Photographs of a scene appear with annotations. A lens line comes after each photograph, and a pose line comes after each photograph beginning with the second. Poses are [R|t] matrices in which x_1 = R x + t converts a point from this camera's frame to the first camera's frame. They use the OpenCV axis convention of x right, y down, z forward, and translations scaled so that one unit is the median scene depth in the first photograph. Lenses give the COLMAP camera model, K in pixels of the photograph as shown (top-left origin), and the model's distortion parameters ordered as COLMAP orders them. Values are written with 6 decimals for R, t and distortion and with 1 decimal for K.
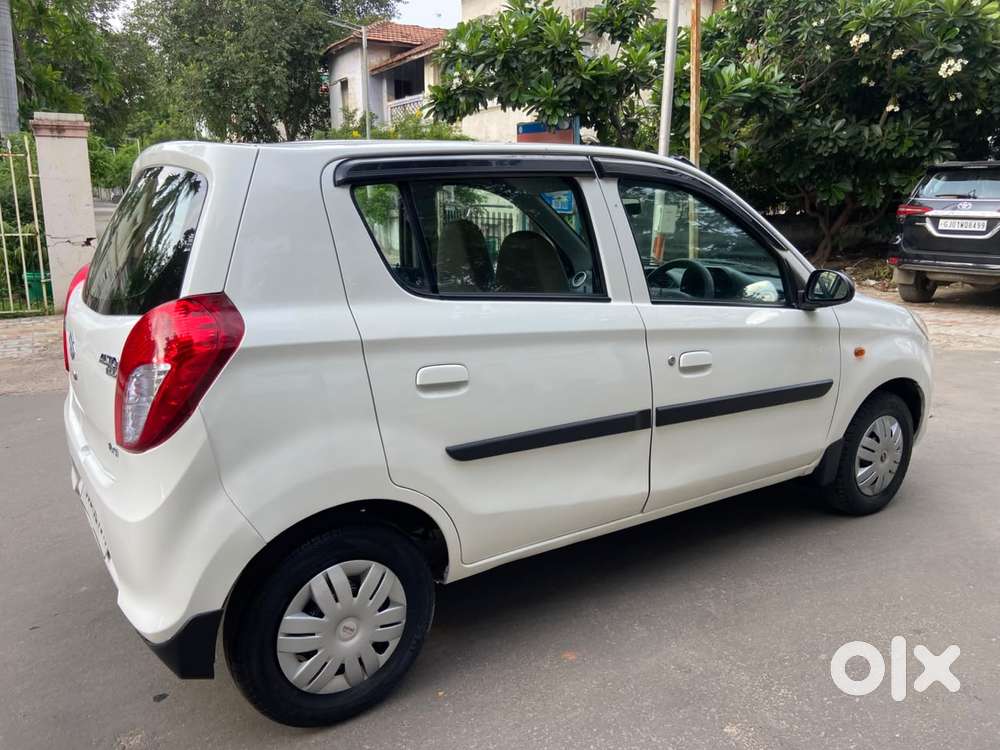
lens RADIAL K [[764.3, 0, 500.0], [0, 764.3, 375.0], [0, 0, 1]] dist [0.078505, -0.103645]
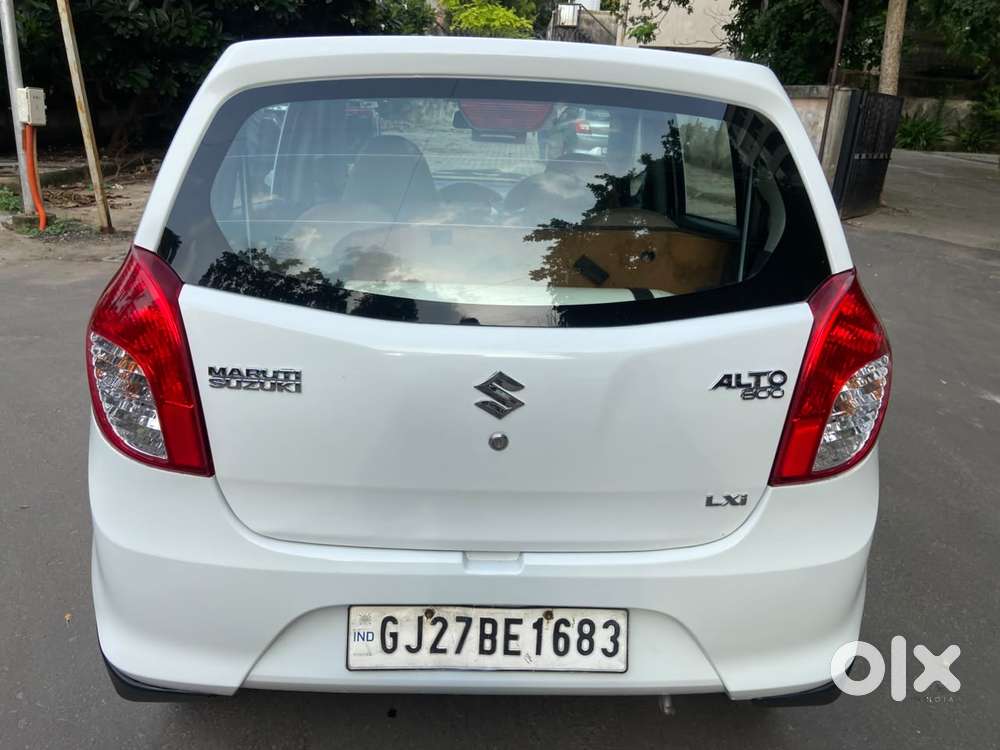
lens RADIAL K [[764.3, 0, 500.0], [0, 764.3, 375.0], [0, 0, 1]] dist [0.078505, -0.103645]
pose [[0.538631, -0.262359, 0.800652, -0.199899], [0.148671, 0.964967, 0.216185, -0.035344], [-0.829321, 0.002590, 0.558766, 0.136753]]
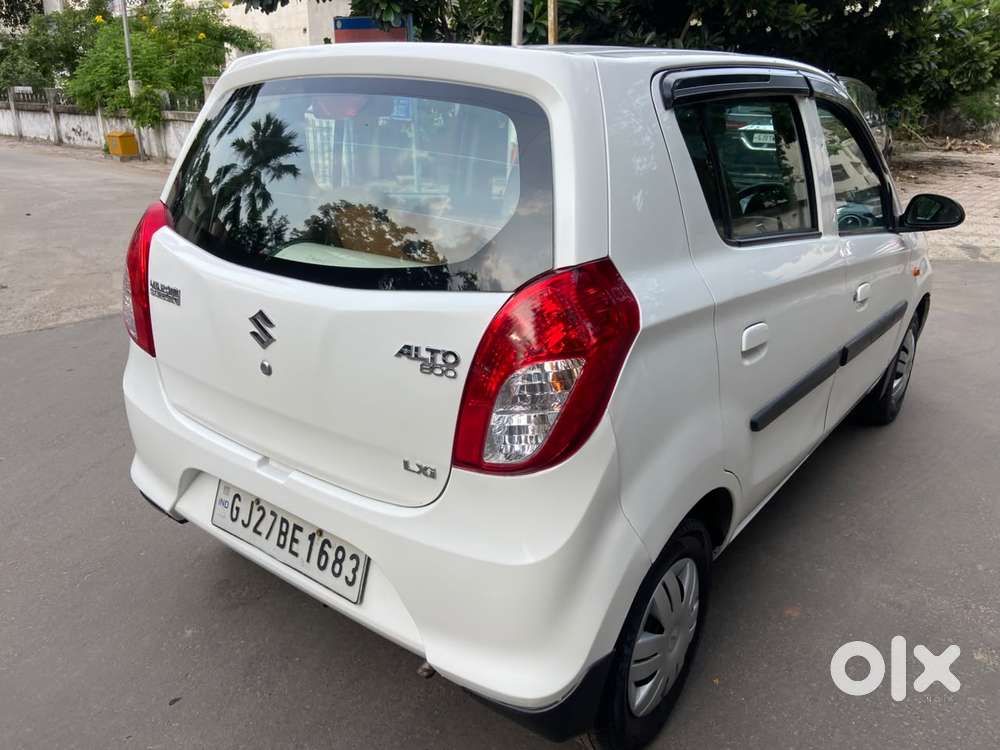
lens RADIAL K [[752.2, 0, 500.0], [0, 752.2, 375.0], [0, 0, 1]] dist [0.102794, -0.109758]
pose [[0.951203, -0.085130, 0.296589, -0.105565], [0.049881, 0.990970, 0.124462, -0.013612], [-0.304506, -0.103594, 0.946860, 0.048820]]
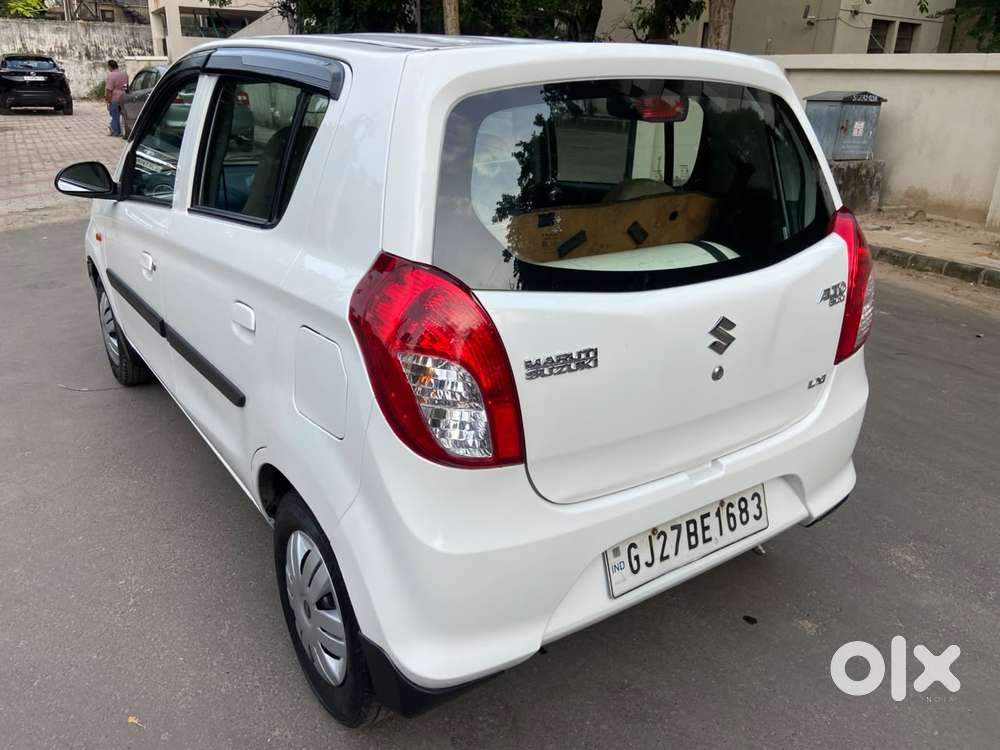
lens RADIAL K [[752.2, 0, 500.0], [0, 752.2, 375.0], [0, 0, 1]] dist [0.102794, -0.109758]
pose [[-0.003804, -0.361352, 0.932422, -0.246637], [0.202967, 0.912741, 0.354553, -0.061002], [-0.979178, 0.190599, 0.069870, 0.237523]]
